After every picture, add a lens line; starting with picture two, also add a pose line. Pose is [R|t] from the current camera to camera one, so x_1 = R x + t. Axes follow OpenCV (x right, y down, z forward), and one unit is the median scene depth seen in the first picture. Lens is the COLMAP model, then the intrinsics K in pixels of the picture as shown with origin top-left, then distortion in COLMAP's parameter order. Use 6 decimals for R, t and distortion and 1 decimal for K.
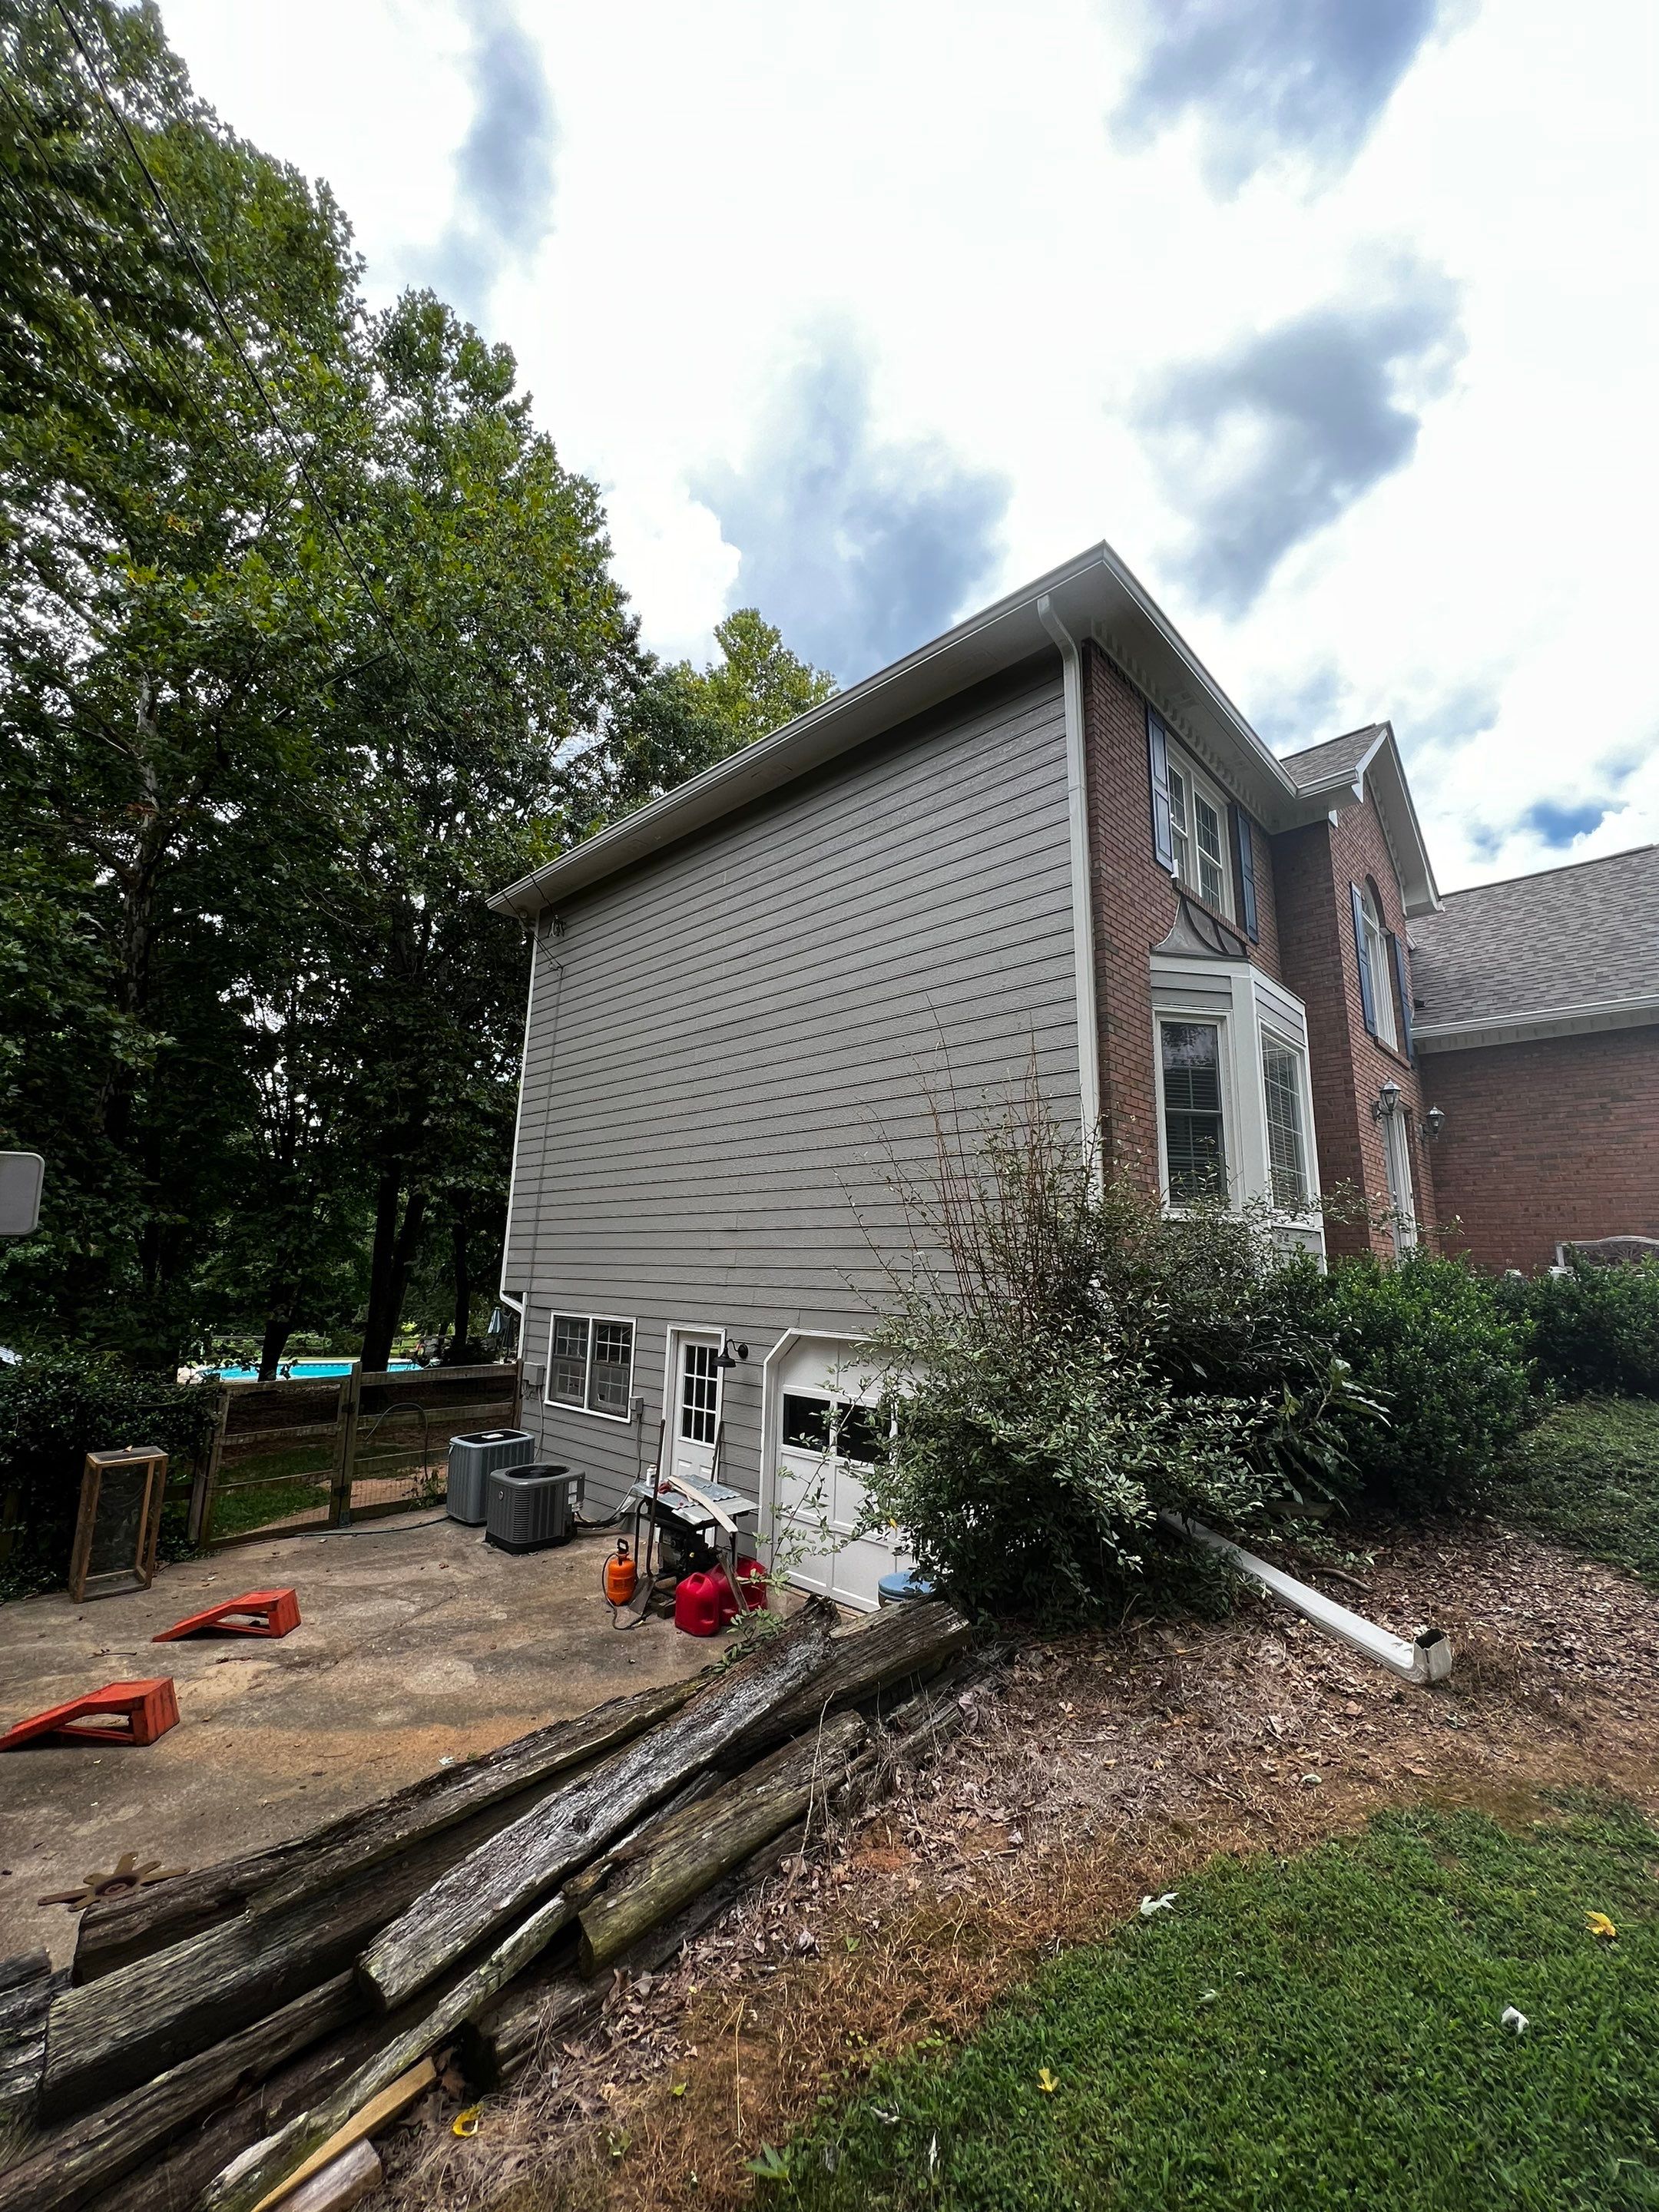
lens RADIAL K [[882.5, 0, 821.1], [0, 882.5, 1103.1], [0, 0, 1]] dist [0.003501, -0.000419]
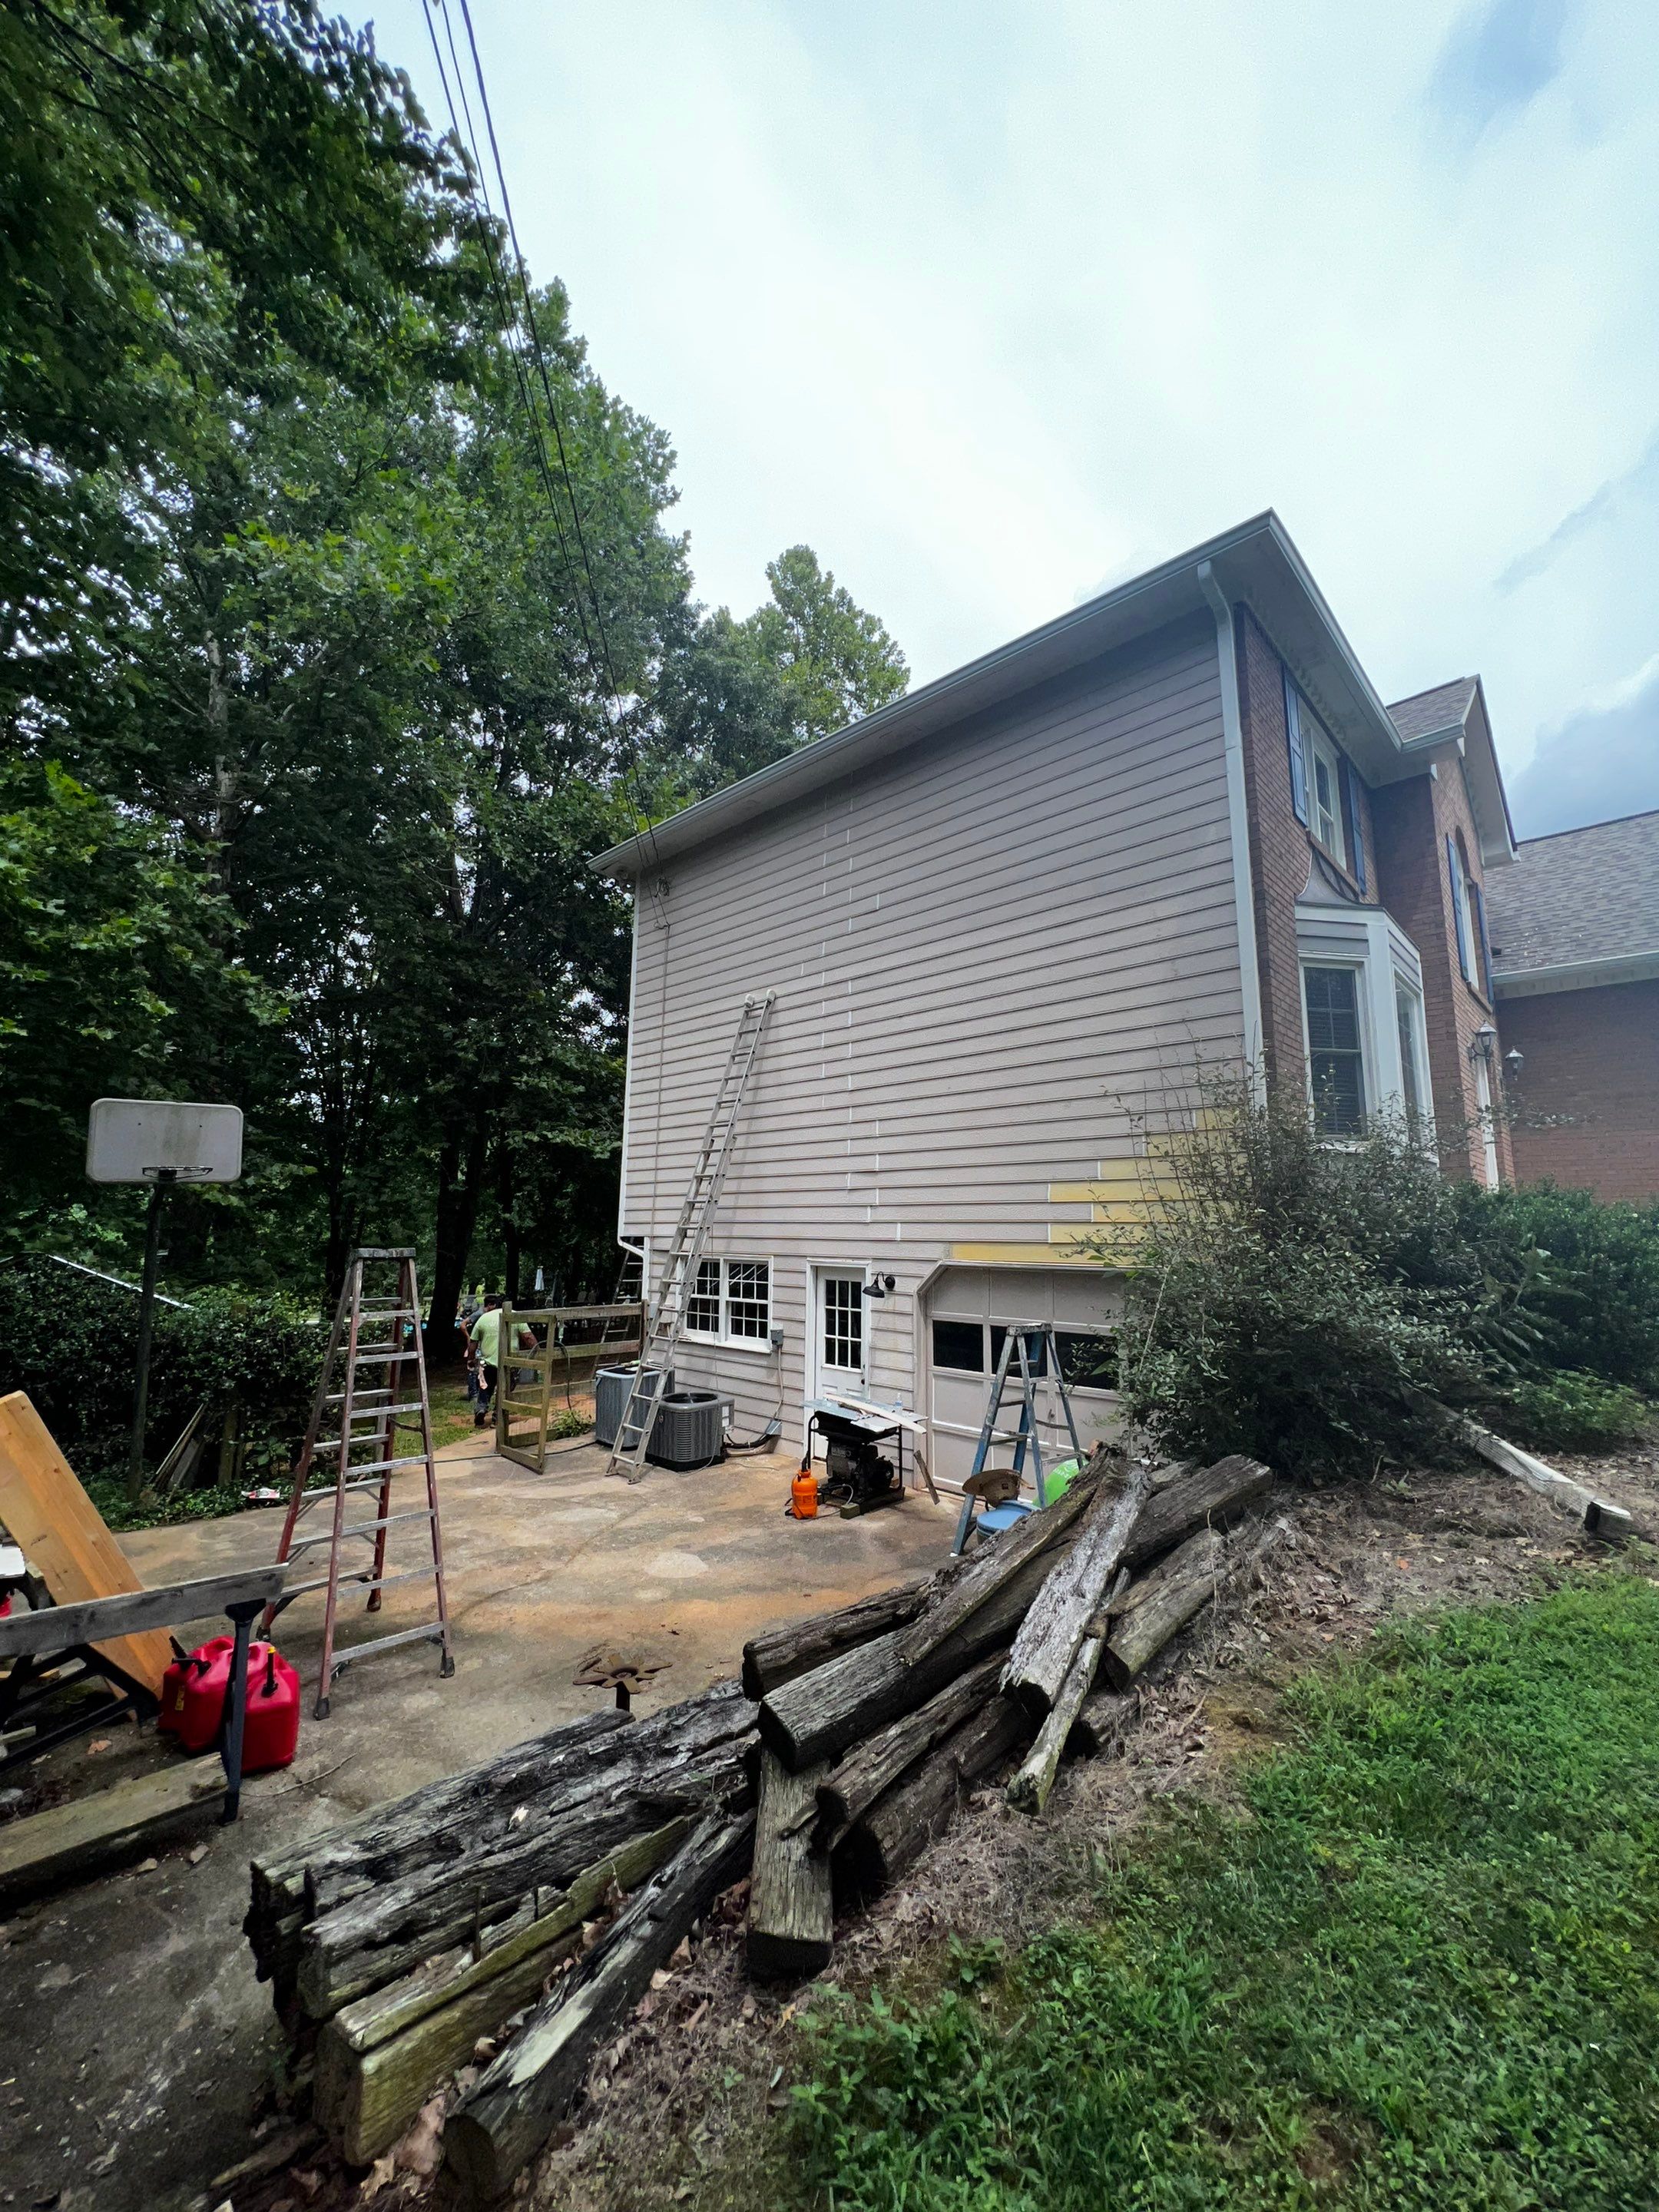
lens RADIAL K [[882.5, 0, 837.1], [0, 882.5, 1102.6], [0, 0, 1]] dist [0.003501, -0.000419]
pose [[0.999854, -0.012452, 0.011686, -0.155356], [0.011920, 0.998936, 0.044541, 0.014157], [-0.012228, -0.044395, 0.998939, -0.057251]]
